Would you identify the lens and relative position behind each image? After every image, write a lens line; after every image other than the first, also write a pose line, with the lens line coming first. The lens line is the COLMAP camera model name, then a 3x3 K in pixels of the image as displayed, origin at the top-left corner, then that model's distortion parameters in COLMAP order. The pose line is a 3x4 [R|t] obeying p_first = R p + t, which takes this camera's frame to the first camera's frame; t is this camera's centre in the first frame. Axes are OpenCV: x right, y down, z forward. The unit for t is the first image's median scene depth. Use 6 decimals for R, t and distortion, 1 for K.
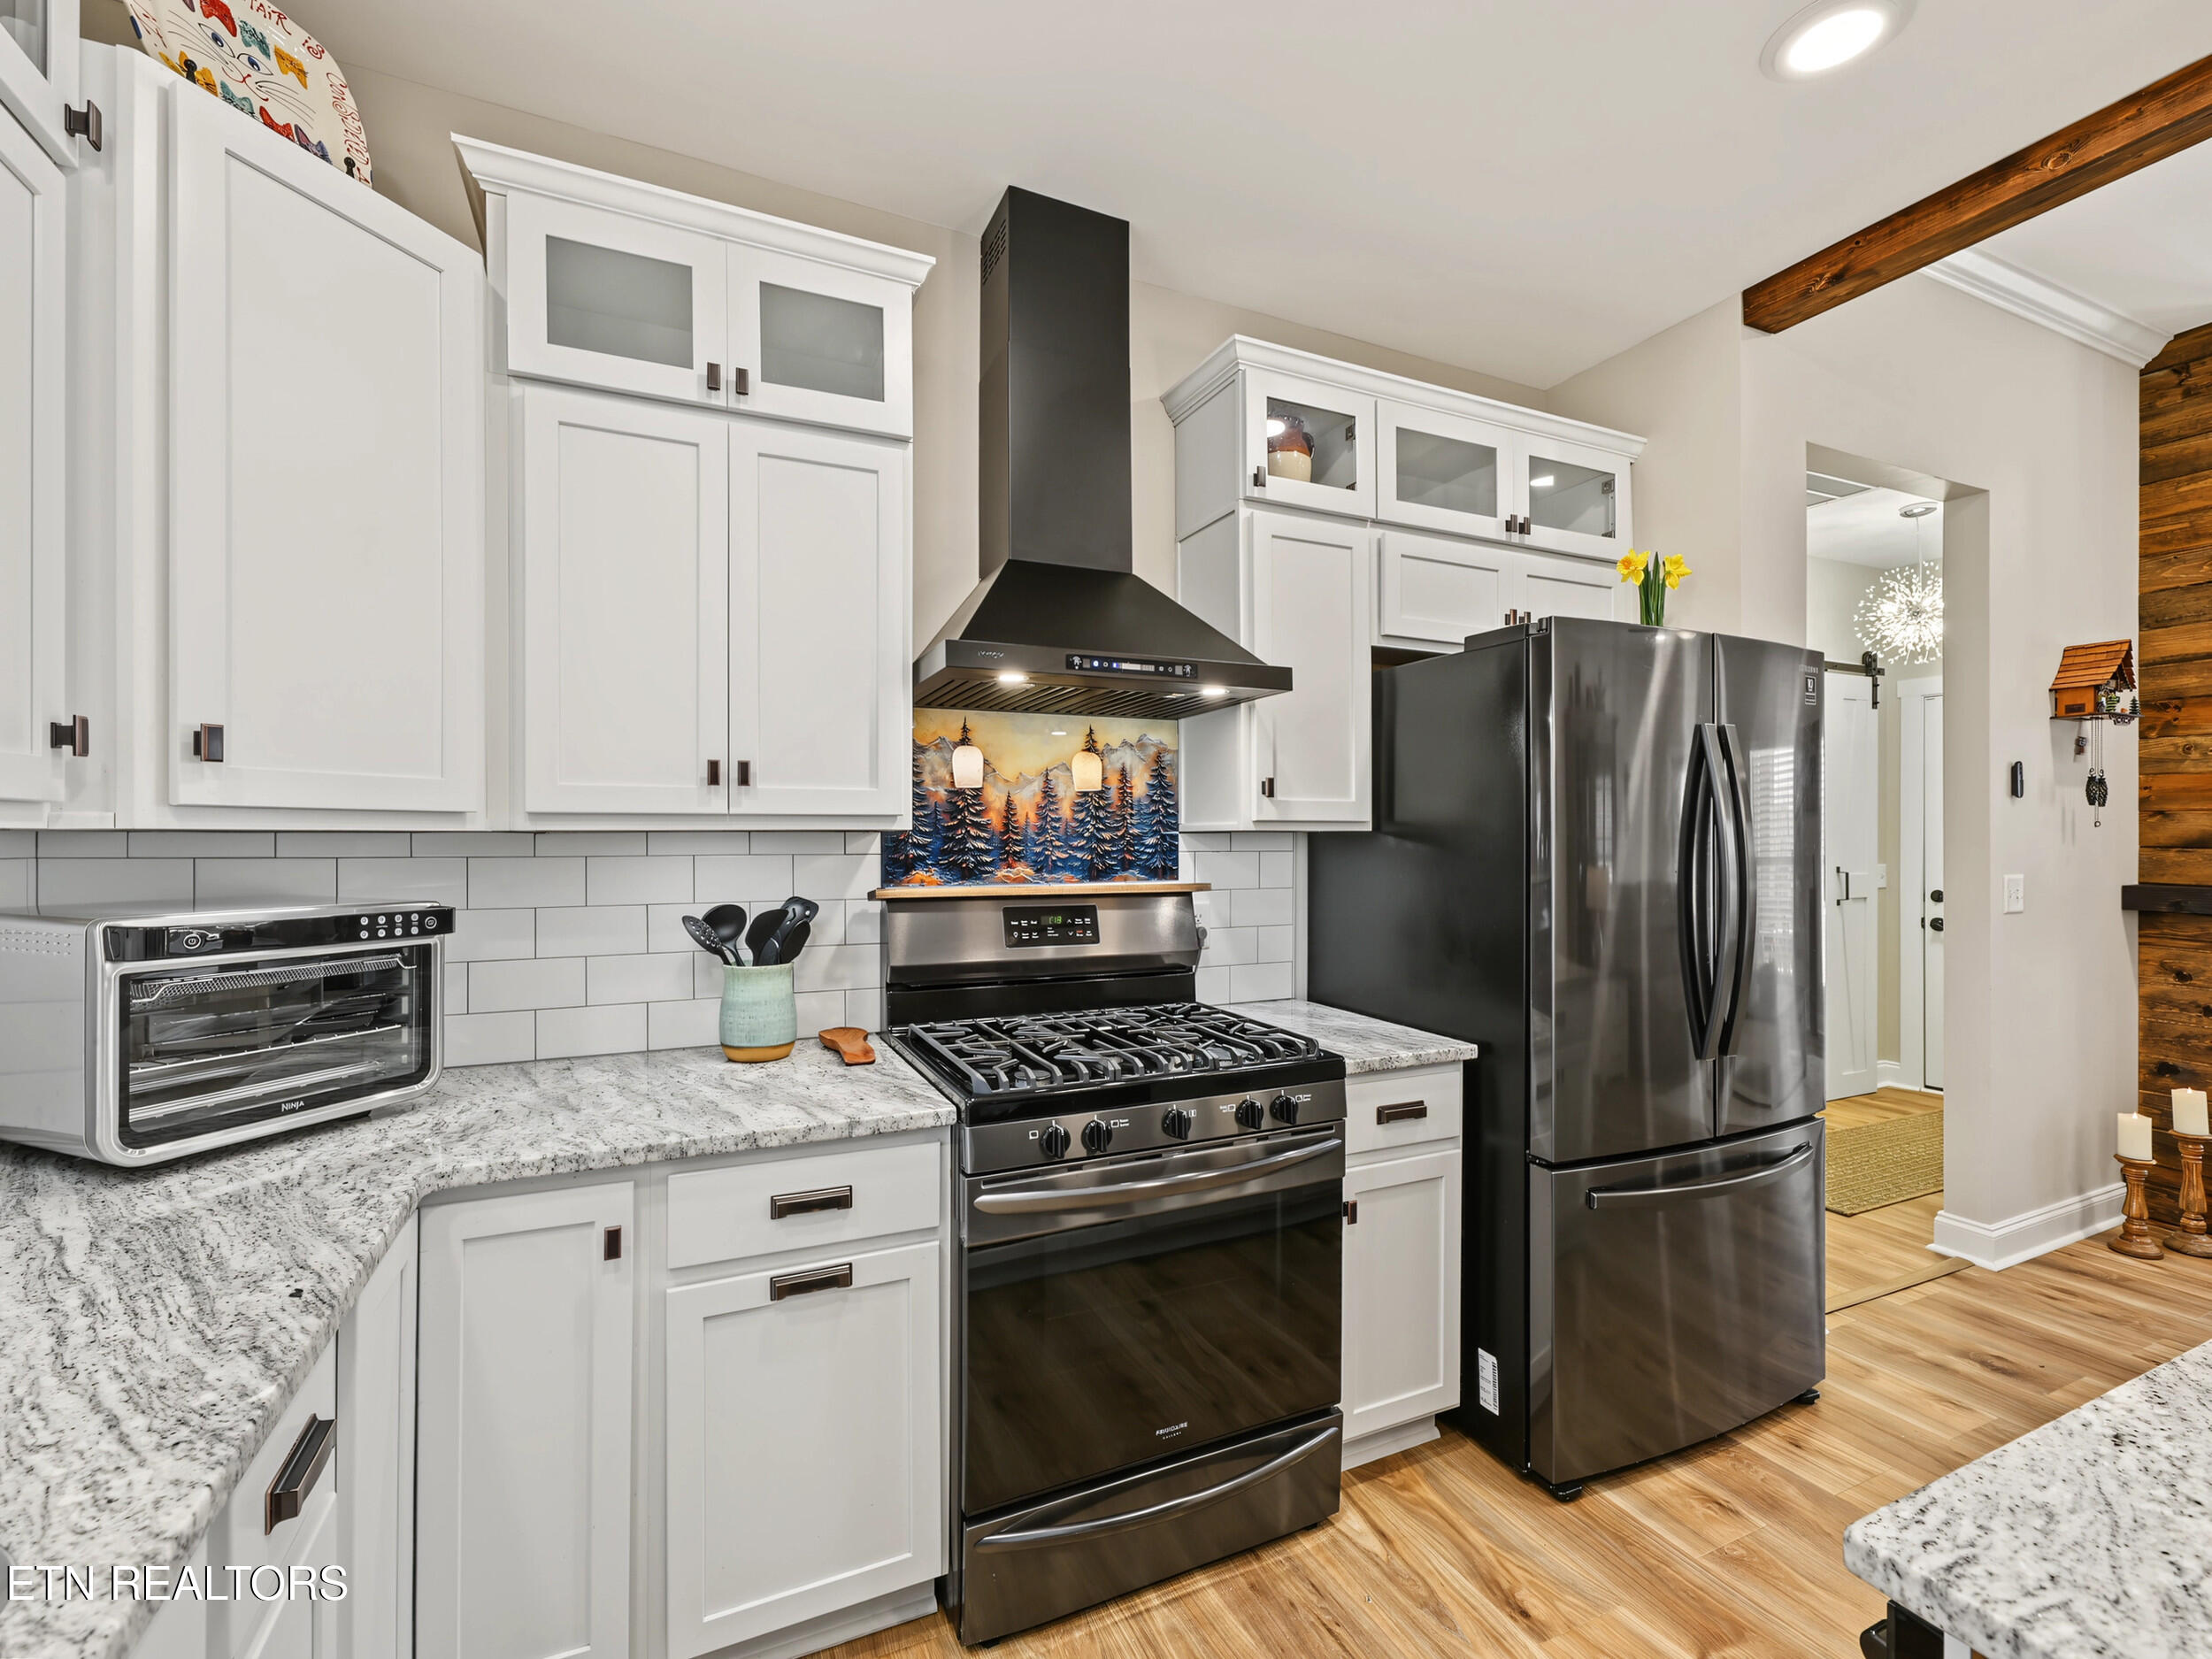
lens RADIAL K [[966.1, 0, 1098.3], [0, 966.1, 835.5], [0, 0, 1]] dist [-0.002391, 0.001581]
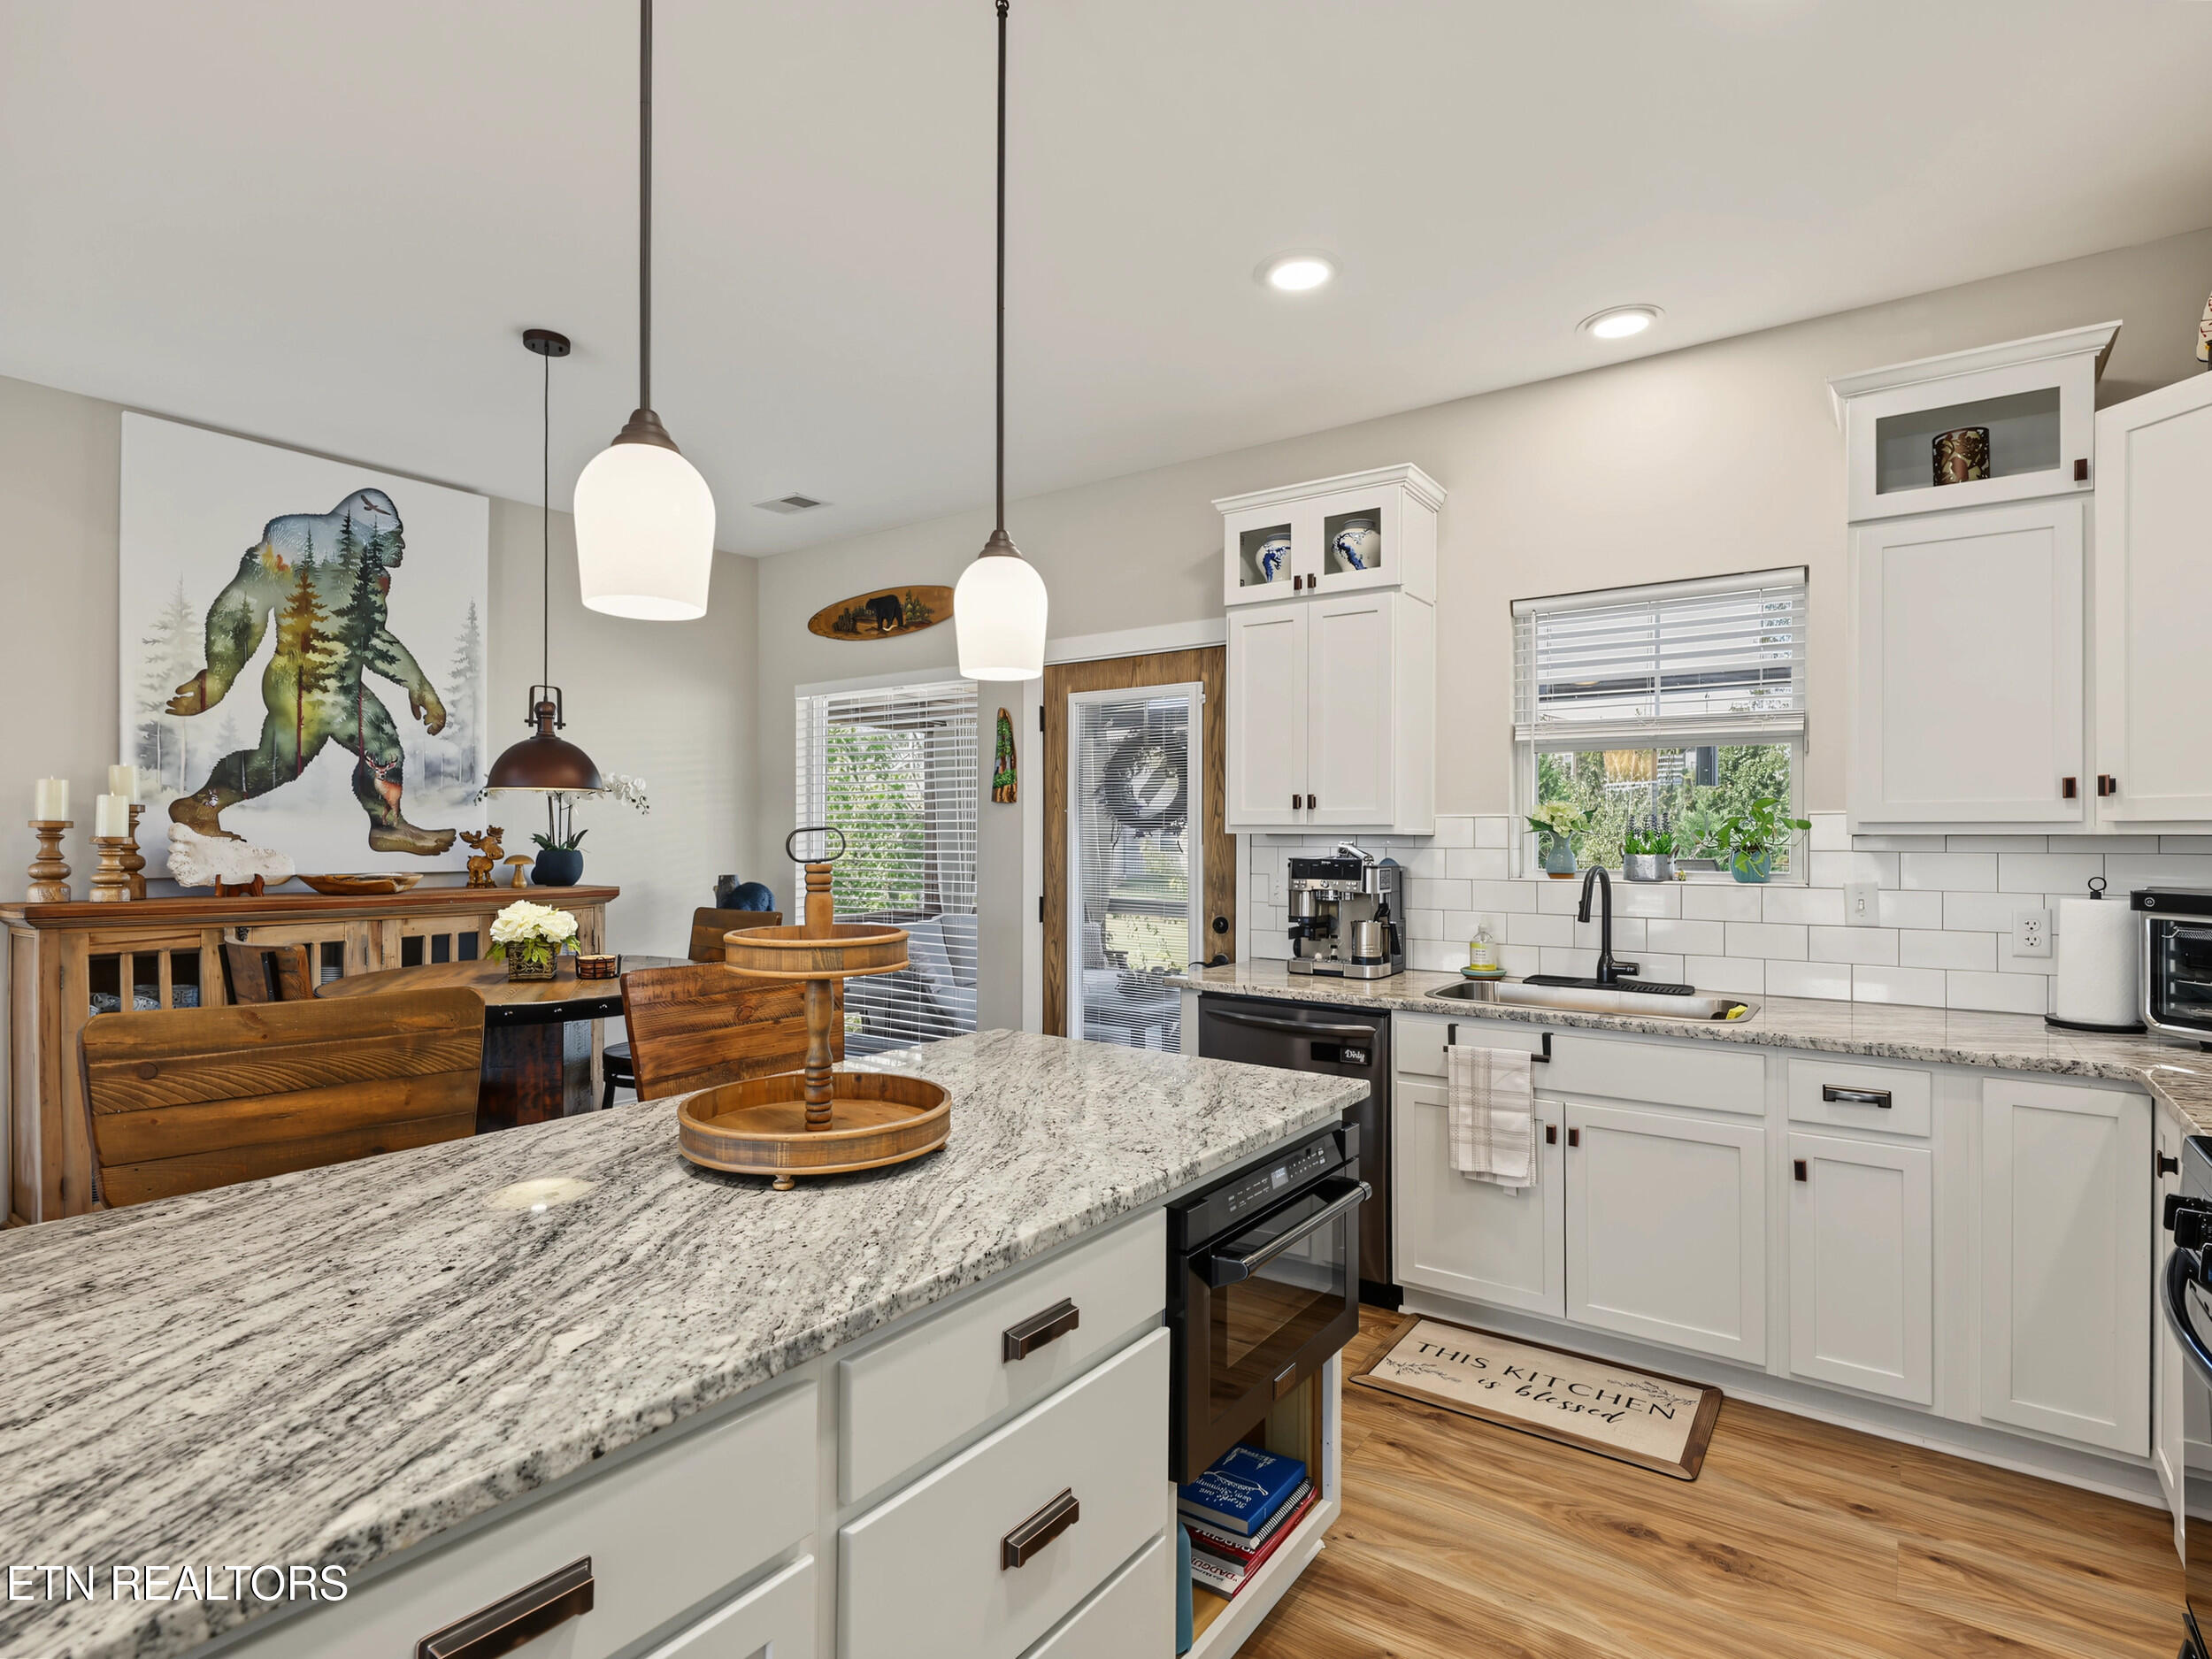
lens RADIAL K [[1116.7, 0, 1097.9], [0, 1116.7, 832.0], [0, 0, 1]] dist [0.002460, -0.001081]
pose [[-0.871028, -0.001281, -0.491232, 1.058581], [0.001139, 0.999989, -0.004628, -0.003450], [0.491233, -0.004591, -0.871016, 1.189287]]
